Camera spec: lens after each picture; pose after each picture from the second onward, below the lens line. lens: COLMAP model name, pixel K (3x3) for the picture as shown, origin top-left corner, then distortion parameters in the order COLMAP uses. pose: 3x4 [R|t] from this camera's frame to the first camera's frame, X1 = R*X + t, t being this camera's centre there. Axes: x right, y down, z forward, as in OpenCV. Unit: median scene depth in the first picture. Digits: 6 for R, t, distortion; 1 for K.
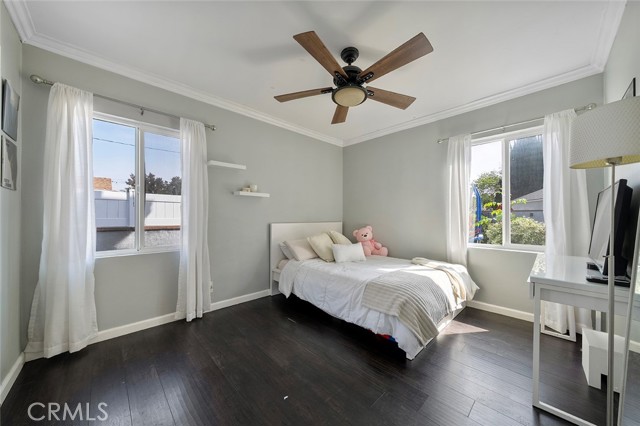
lens RADIAL K [[221.2, 0, 318.3], [0, 221.2, 217.5], [0, 0, 1]] dist [-0.002263, -0.000210]
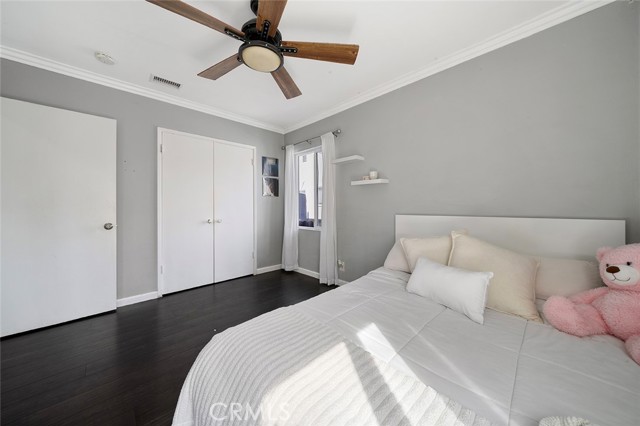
lens RADIAL K [[221.2, 0, 318.2], [0, 221.2, 208.0], [0, 0, 1]] dist [-0.002263, -0.000210]
pose [[0.010300, 0.007273, -0.999921, 0.724270], [0.004291, 0.999964, 0.007318, -0.005620], [0.999938, -0.004366, 0.010268, 0.894883]]
